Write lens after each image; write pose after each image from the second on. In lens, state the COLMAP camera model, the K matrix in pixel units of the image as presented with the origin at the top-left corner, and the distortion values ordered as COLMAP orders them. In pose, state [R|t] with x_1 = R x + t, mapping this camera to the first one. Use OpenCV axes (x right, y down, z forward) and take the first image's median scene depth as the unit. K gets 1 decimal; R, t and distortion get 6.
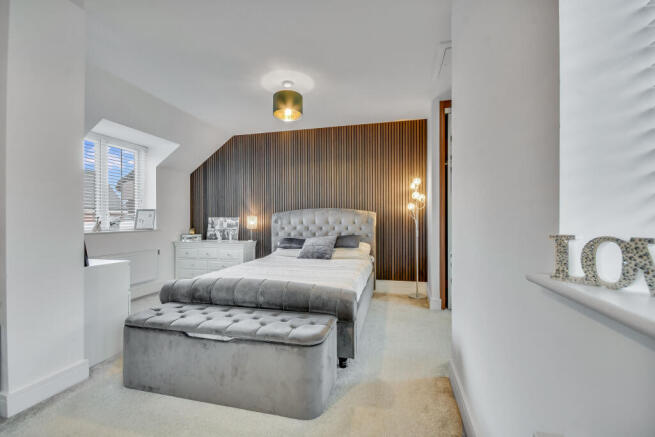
lens RADIAL K [[290.2, 0, 327.5], [0, 290.2, 218.5], [0, 0, 1]] dist [0.000469, 0.000013]
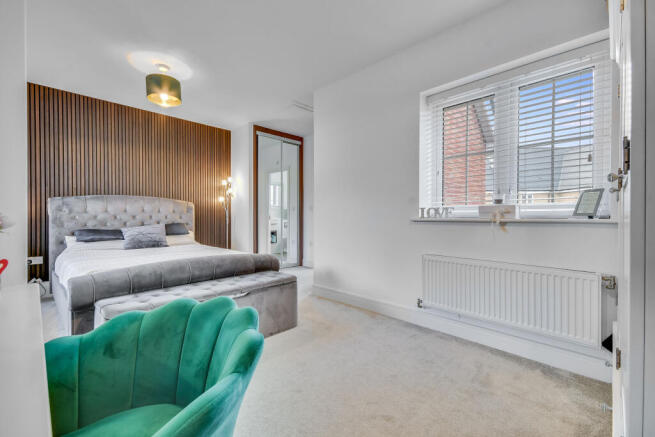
lens RADIAL K [[268.7, 0, 327.5], [0, 268.7, 218.5], [0, 0, 1]] dist [-0.000403, -0.000056]
pose [[0.512069, -0.004076, 0.858935, -0.460721], [-0.006608, 0.999940, 0.008685, 0.027864], [-0.858919, -0.010123, 0.512012, 0.032288]]
